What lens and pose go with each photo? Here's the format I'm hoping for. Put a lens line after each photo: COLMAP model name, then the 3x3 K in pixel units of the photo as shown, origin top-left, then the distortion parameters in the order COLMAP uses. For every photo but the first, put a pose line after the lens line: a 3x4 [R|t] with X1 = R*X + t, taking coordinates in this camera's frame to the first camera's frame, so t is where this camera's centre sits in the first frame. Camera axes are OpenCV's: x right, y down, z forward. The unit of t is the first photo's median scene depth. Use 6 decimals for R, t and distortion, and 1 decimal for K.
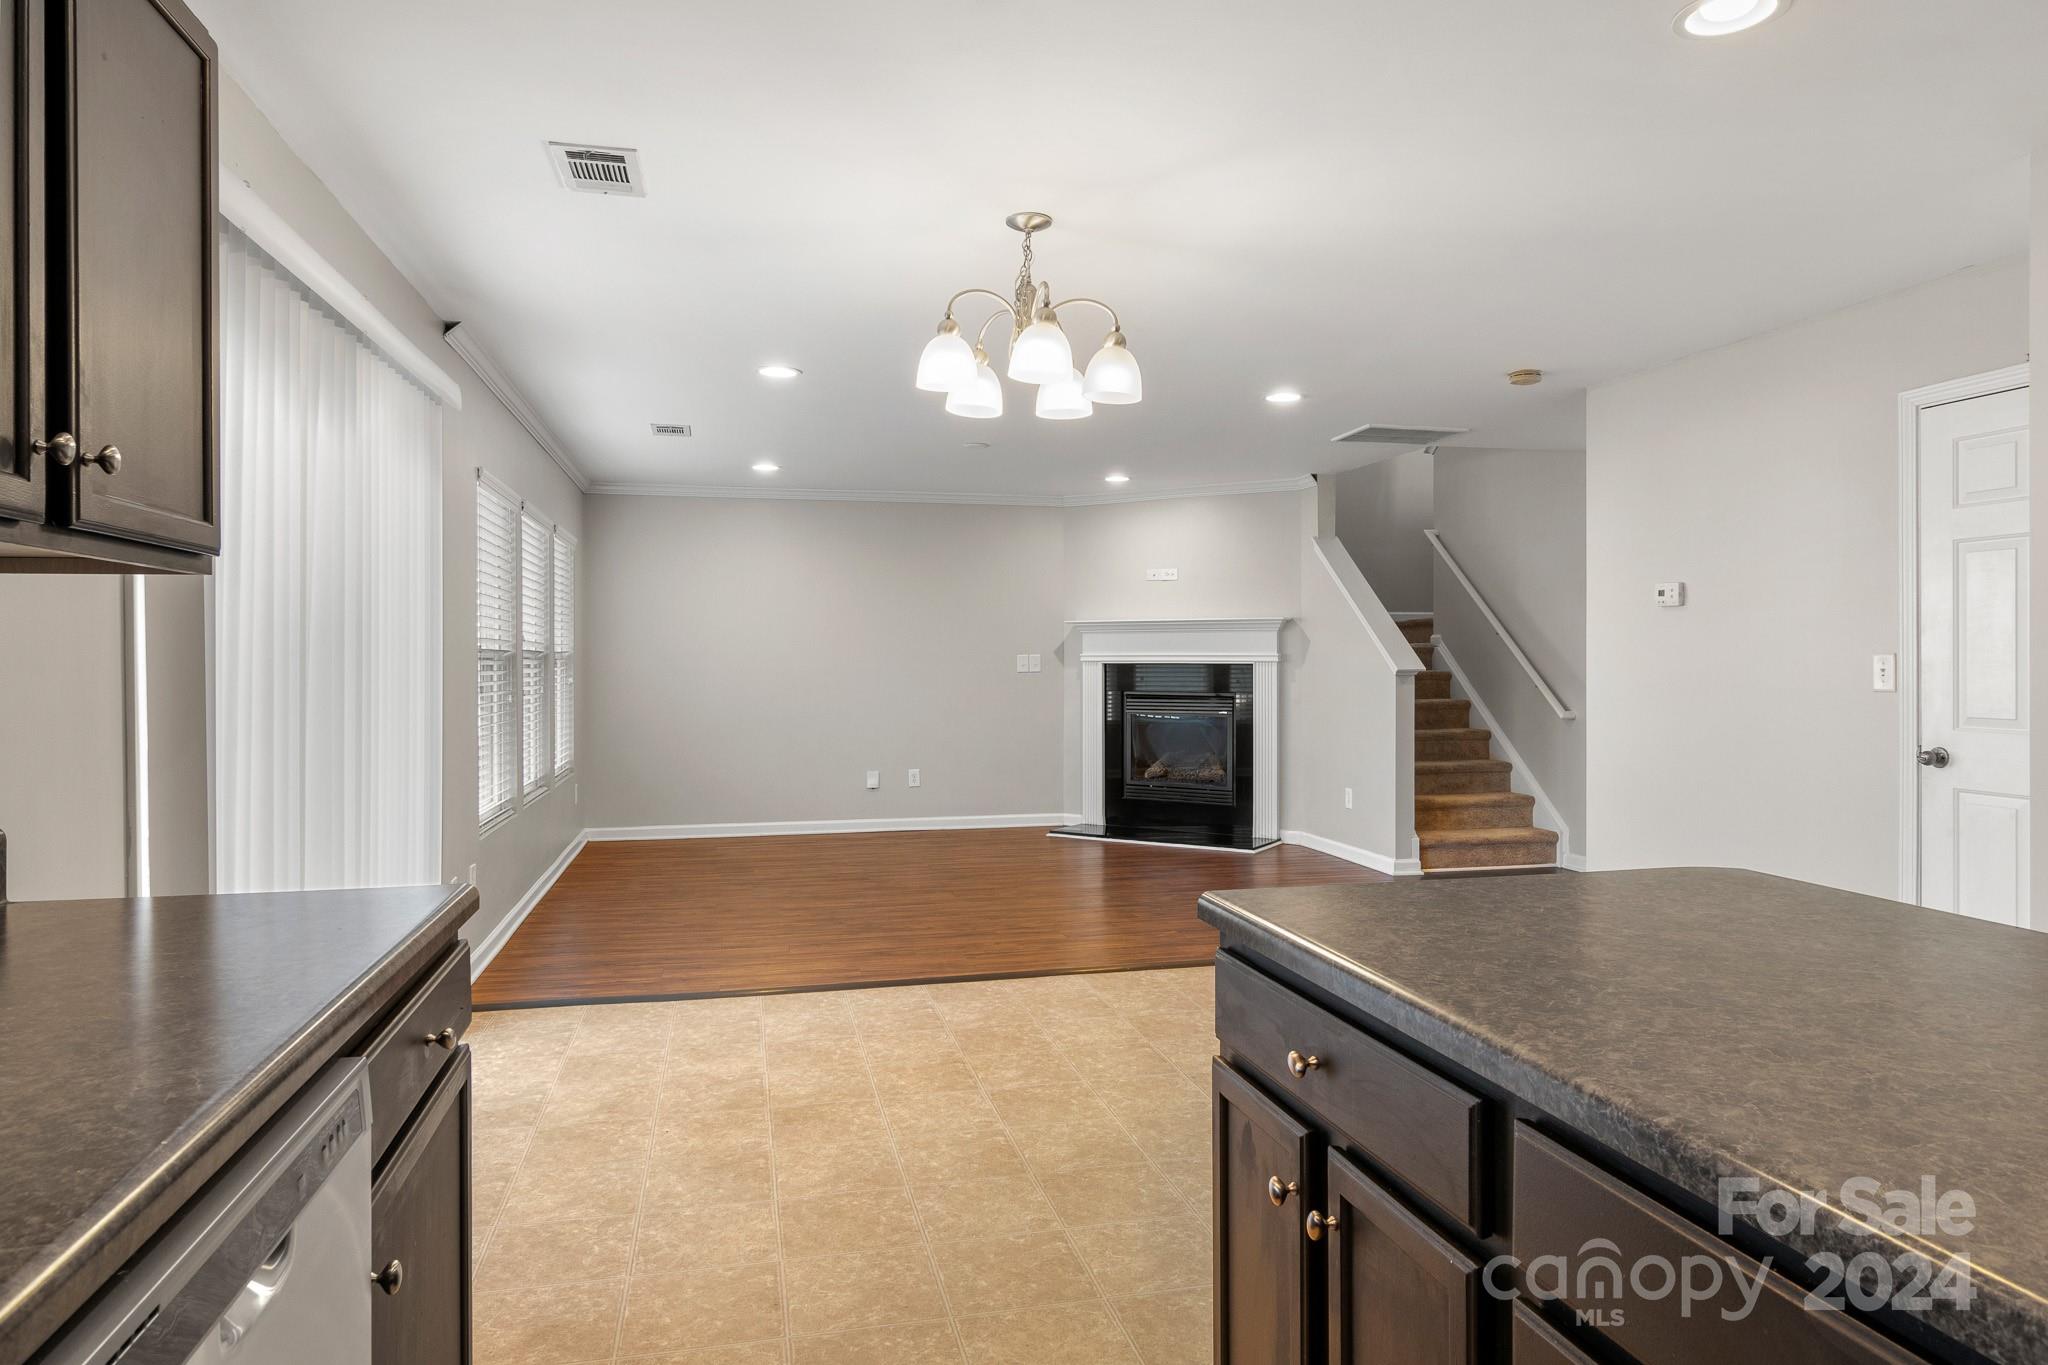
lens RADIAL K [[1259.7, 0, 1028.3], [0, 1259.7, 653.2], [0, 0, 1]] dist [0.002004, 0.000377]
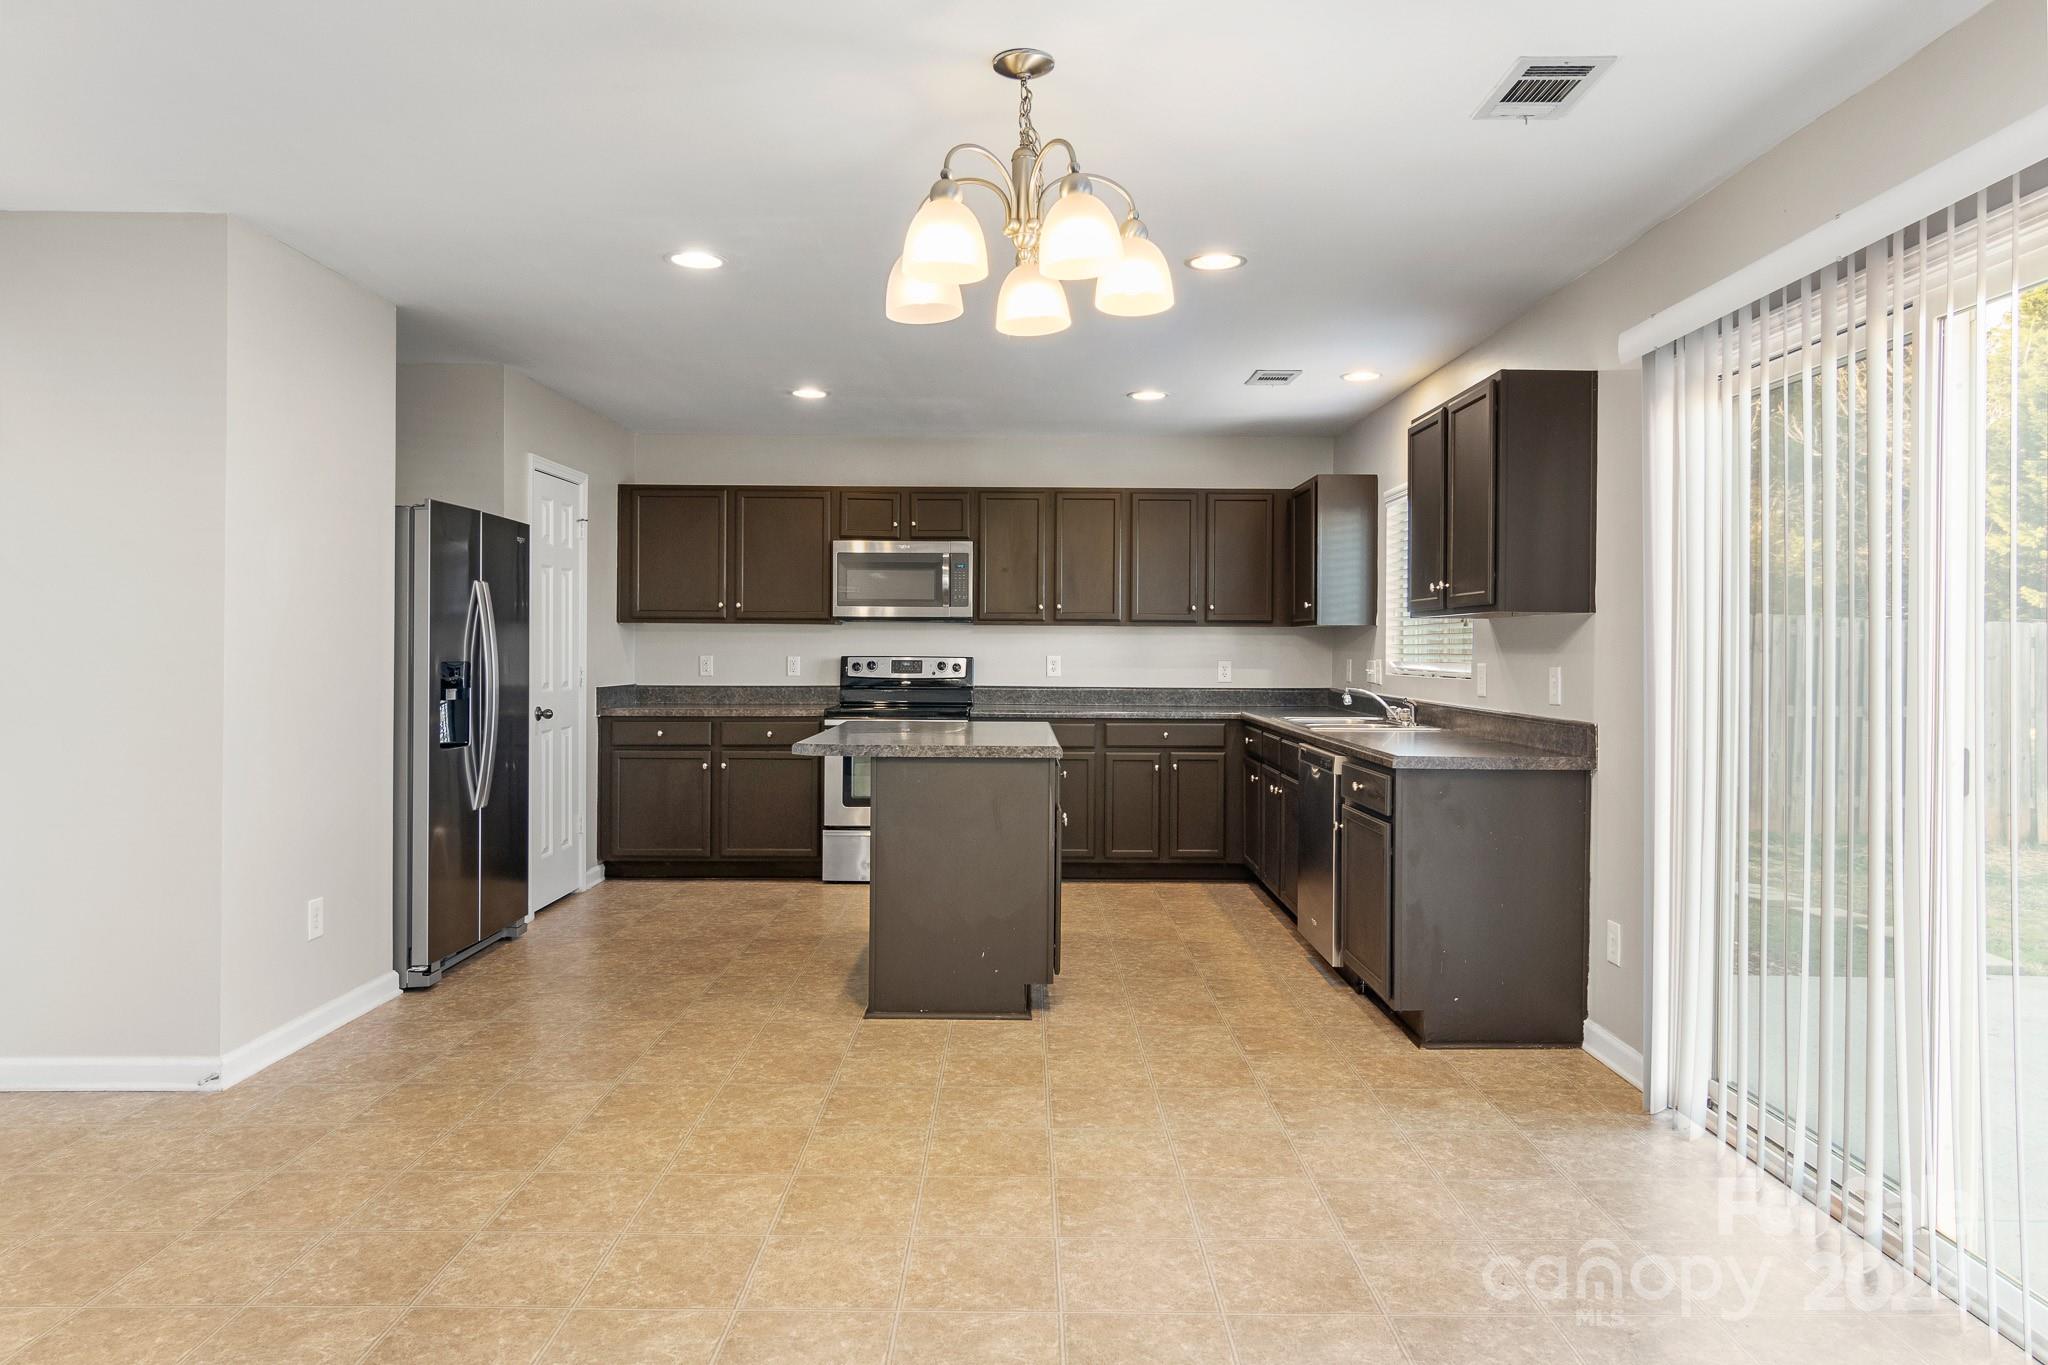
lens RADIAL K [[1279.0, 0, 1029.9], [0, 1279.0, 650.6], [0, 0, 1]] dist [-0.001298, -0.000680]
pose [[-0.975048, -0.005133, 0.221933, -0.074743], [-0.005632, 0.999983, -0.001617, 0.003526], [-0.221921, -0.002826, -0.975061, 0.748640]]
